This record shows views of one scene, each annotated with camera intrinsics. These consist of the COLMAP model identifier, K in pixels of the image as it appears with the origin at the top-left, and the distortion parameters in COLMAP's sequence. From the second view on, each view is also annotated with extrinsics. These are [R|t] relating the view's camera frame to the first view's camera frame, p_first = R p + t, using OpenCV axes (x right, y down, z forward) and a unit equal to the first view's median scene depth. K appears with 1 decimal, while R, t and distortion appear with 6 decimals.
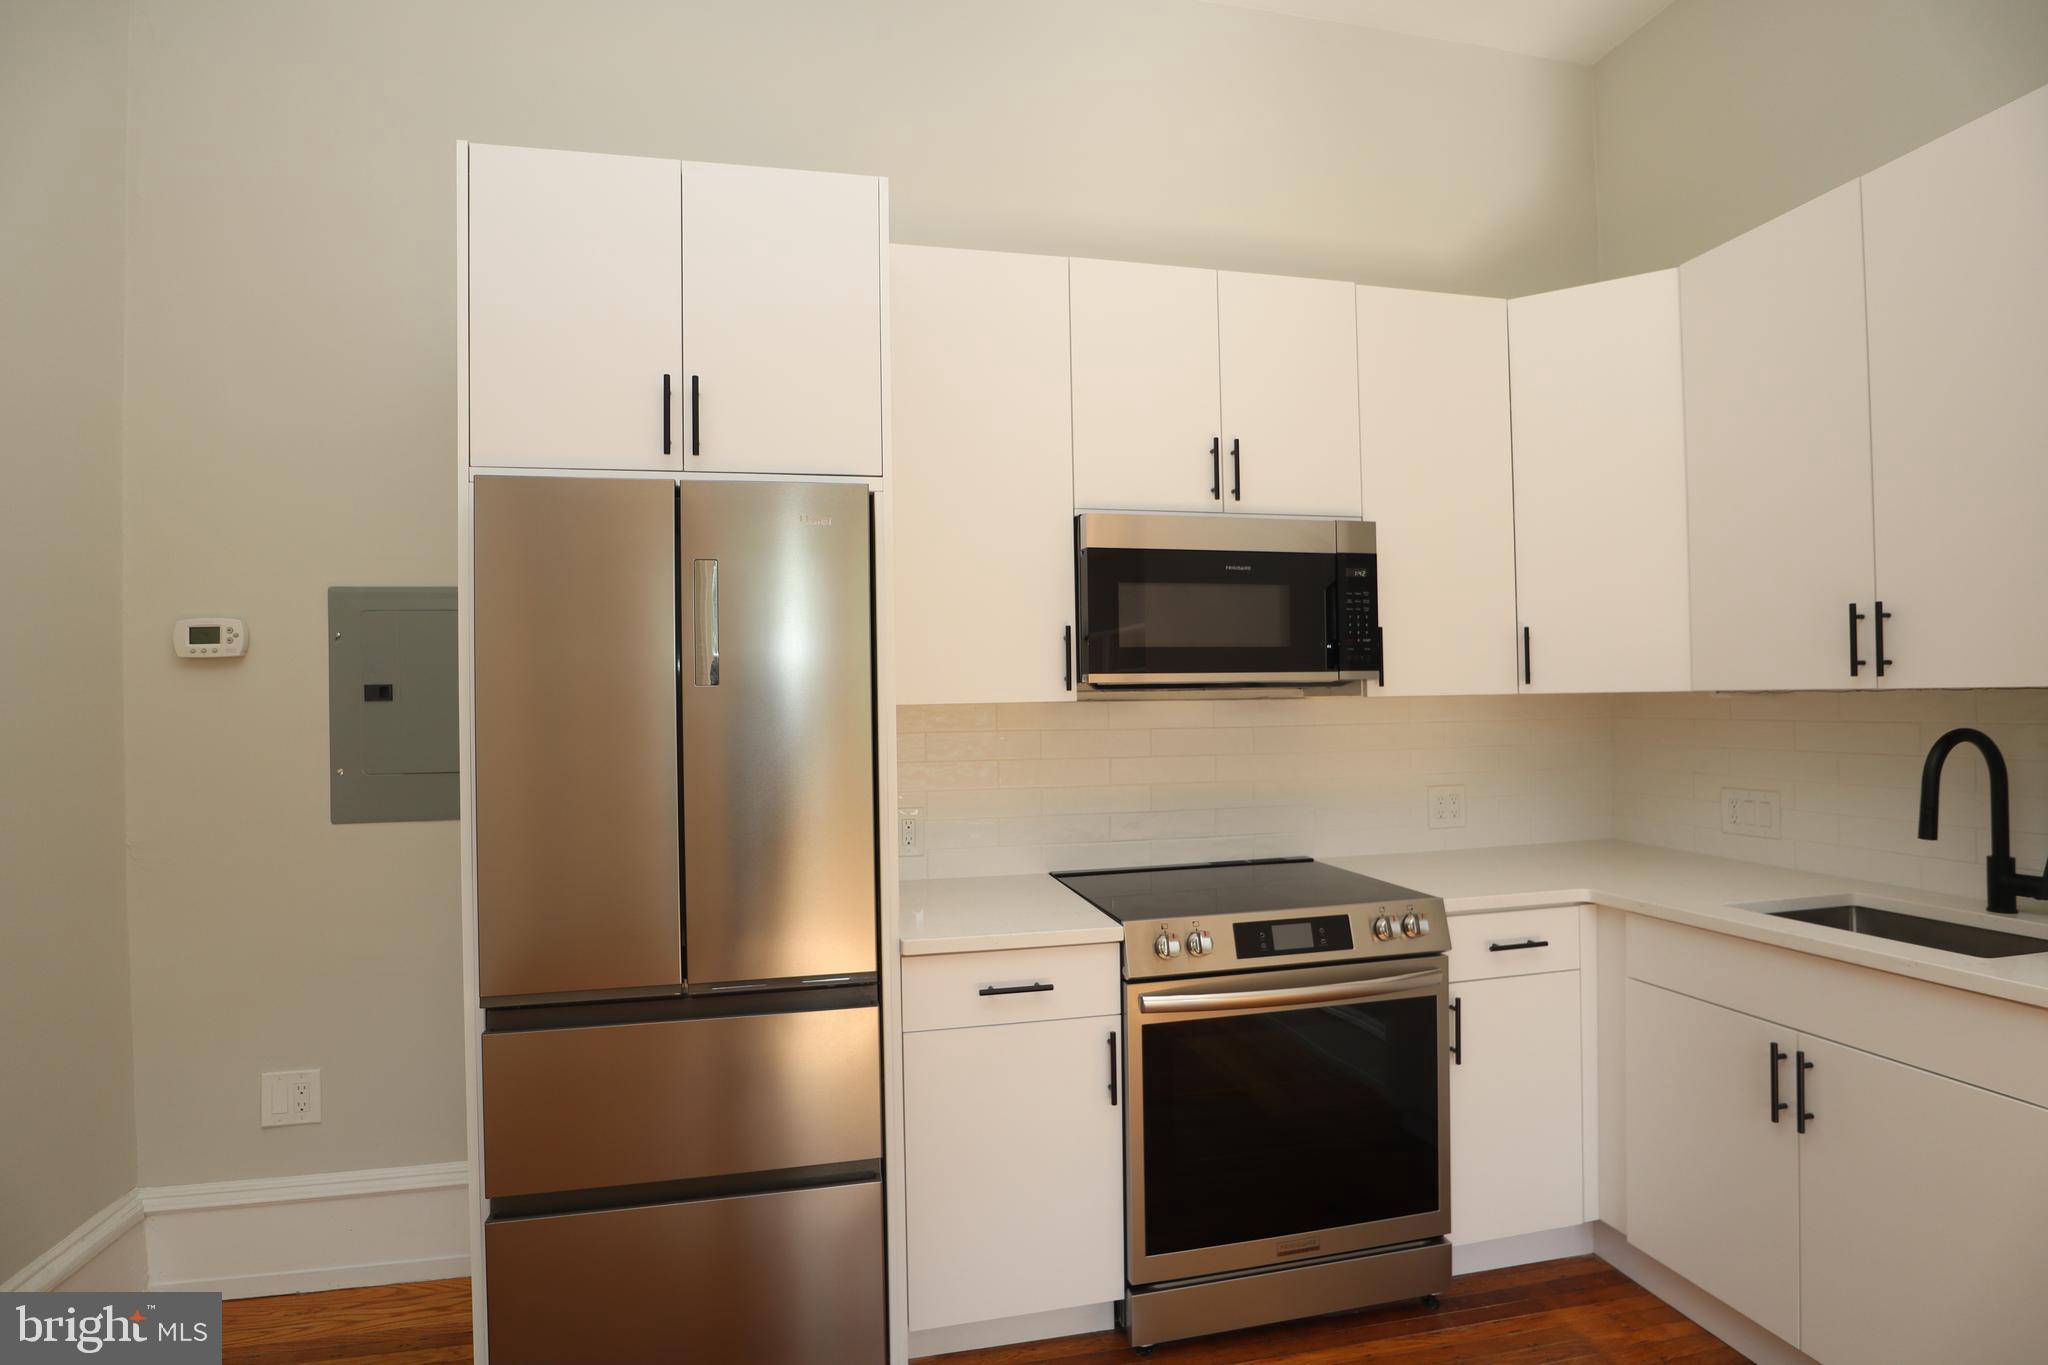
lens RADIAL K [[1032.5, 0, 1028.8], [0, 1032.5, 687.1], [0, 0, 1]] dist [-0.040751, 0.009113]
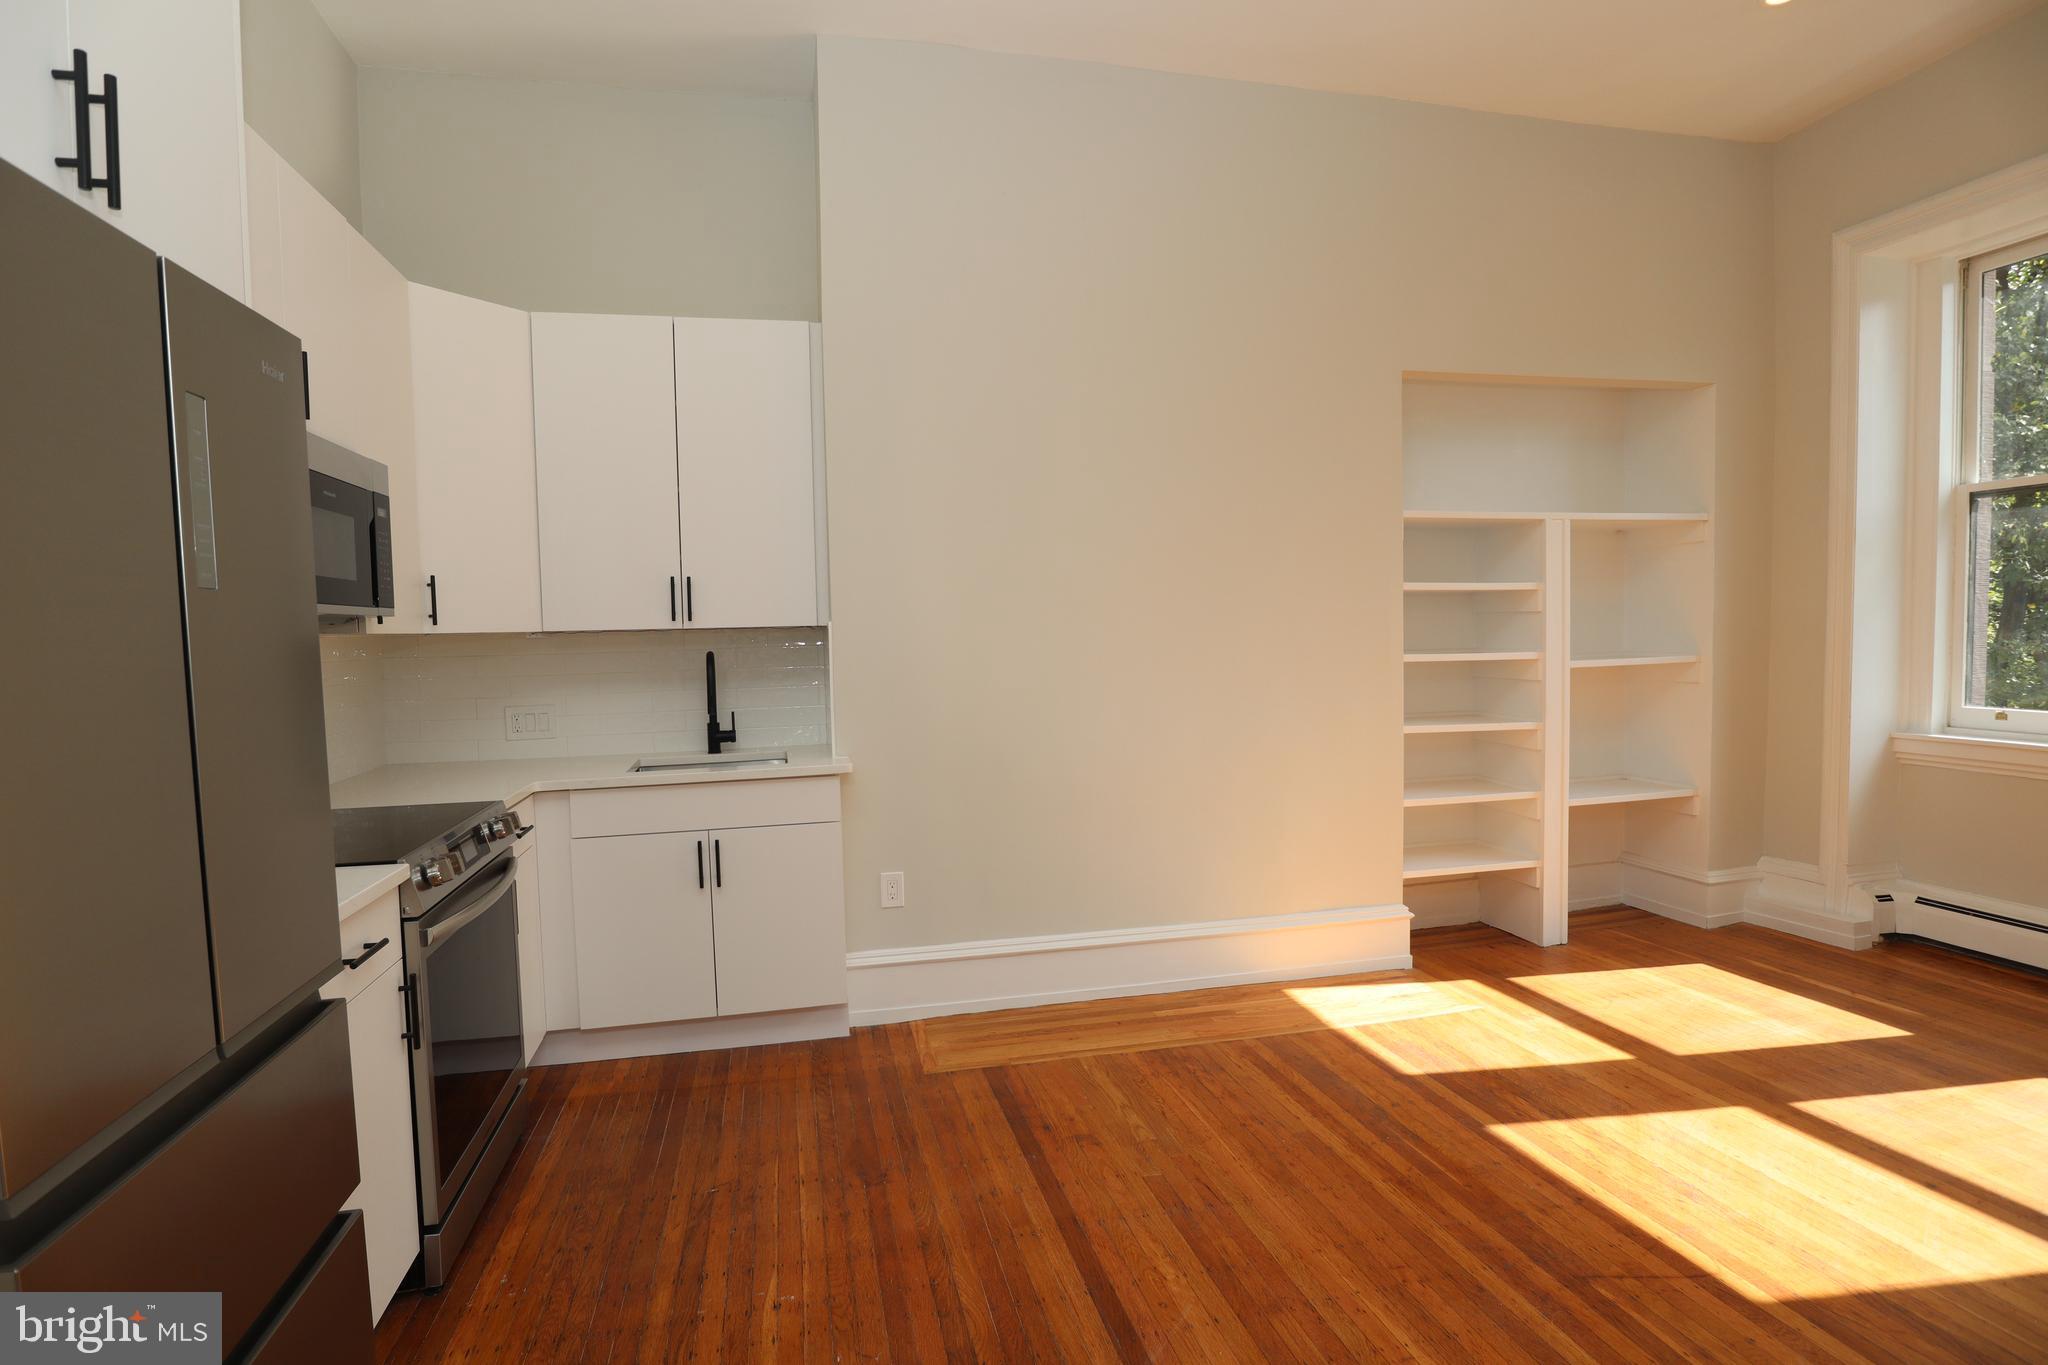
lens RADIAL K [[1032.5, 0, 1021.6], [0, 1032.5, 692.5], [0, 0, 1]] dist [-0.040751, 0.009113]
pose [[-0.008425, -0.044354, 0.998980, -0.795025], [0.008568, 0.998976, 0.044426, 0.033051], [-0.999928, 0.008934, -0.008036, 0.411526]]
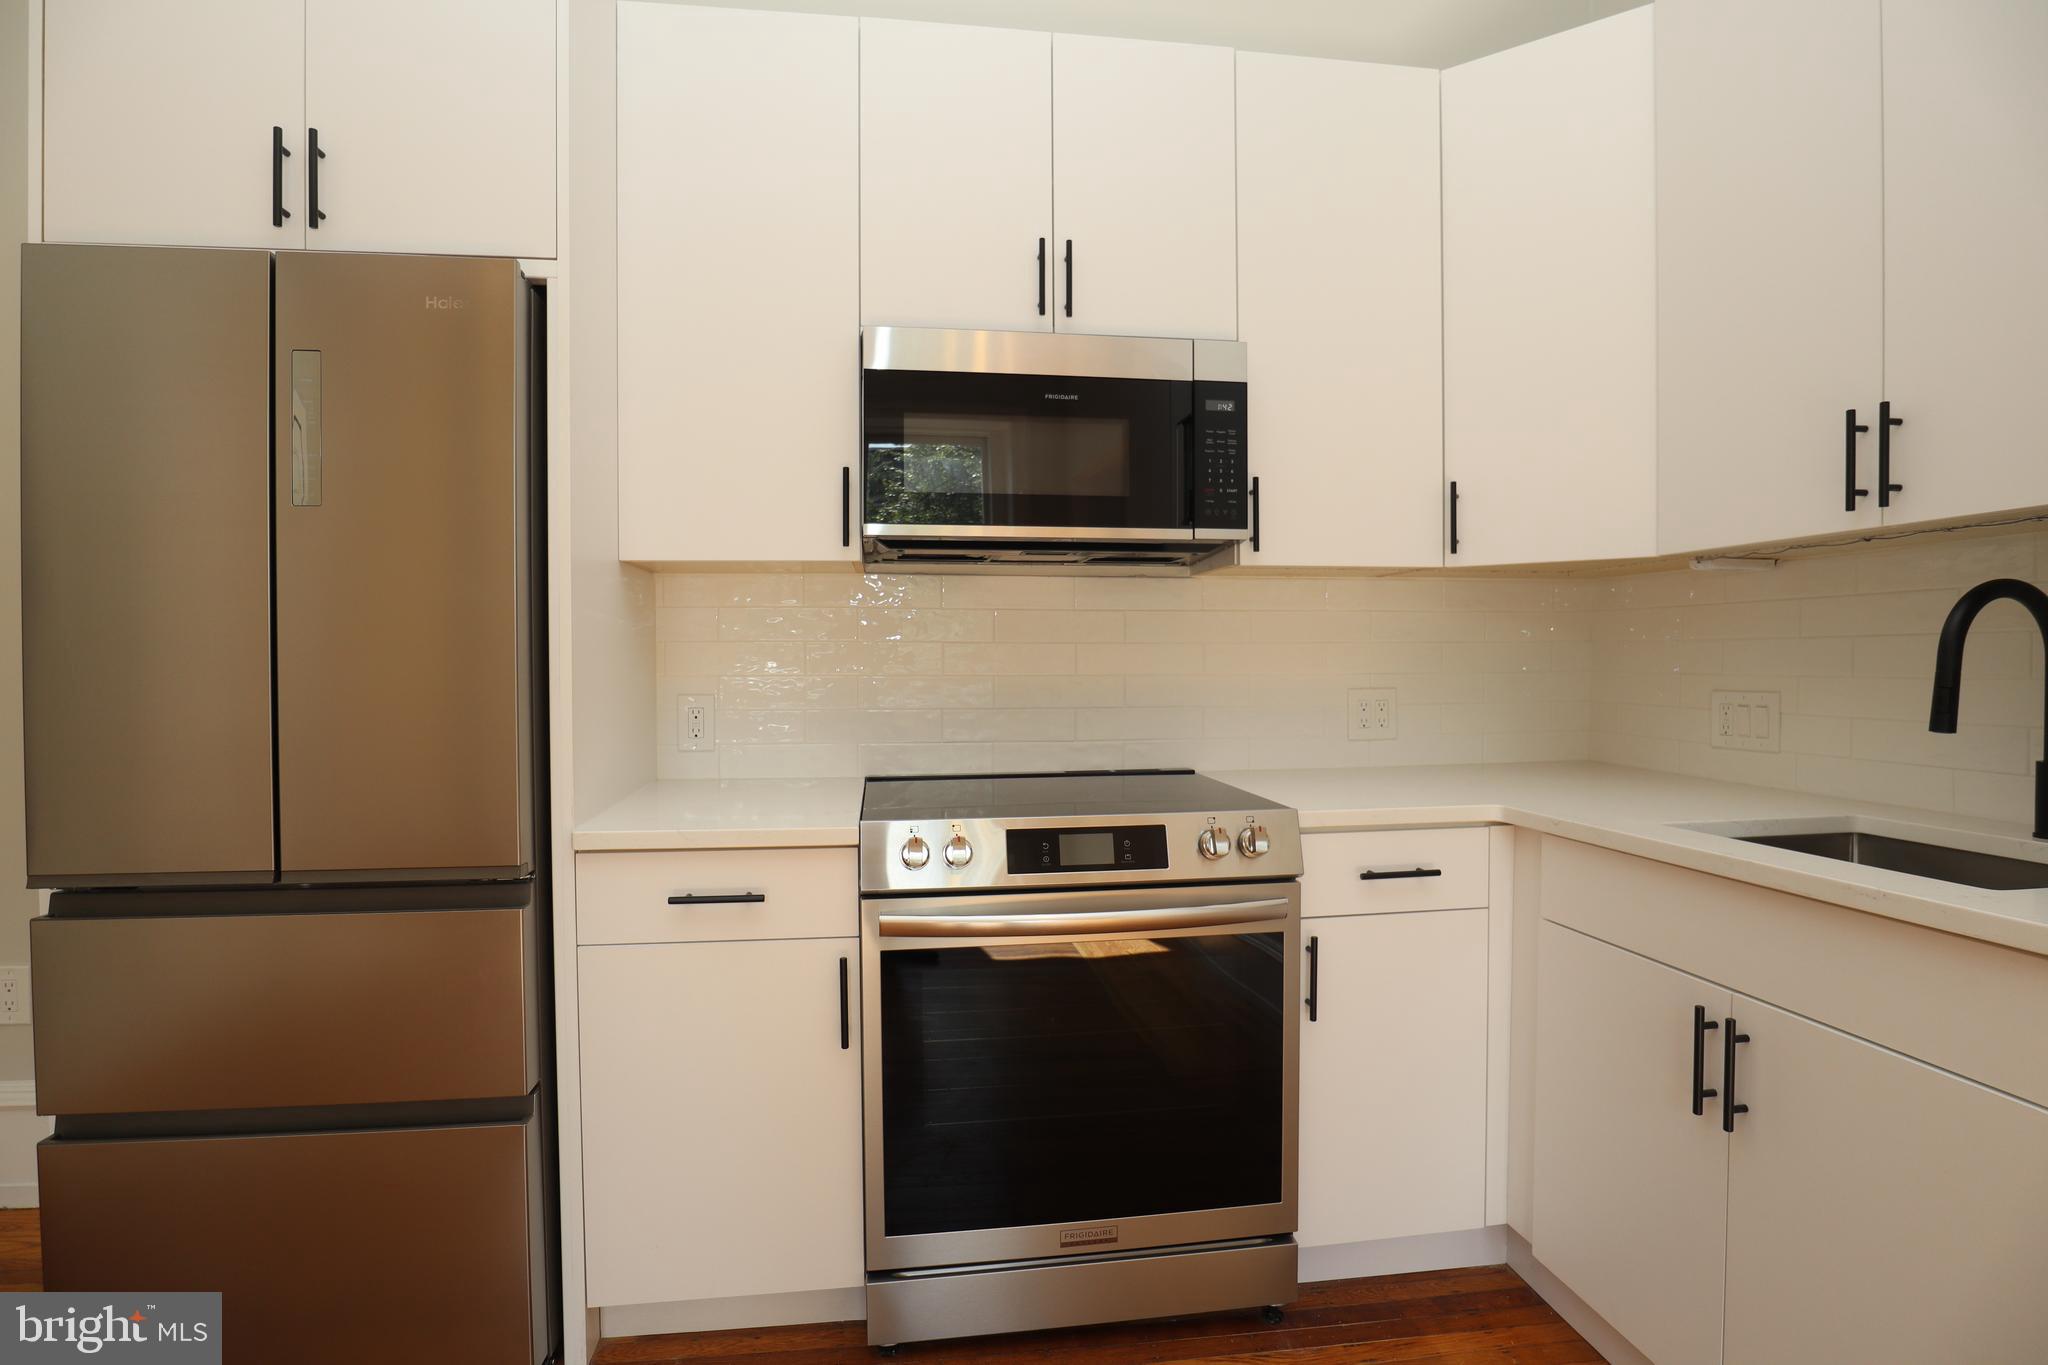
lens RADIAL K [[1032.5, 0, 1028.3], [0, 1032.5, 676.1], [0, 0, 1]] dist [-0.040751, 0.009113]
pose [[0.996282, 0.012323, -0.085268, 0.269863], [-0.009551, 0.999415, 0.032839, 0.082318], [0.085623, -0.031903, 0.995817, 0.206646]]
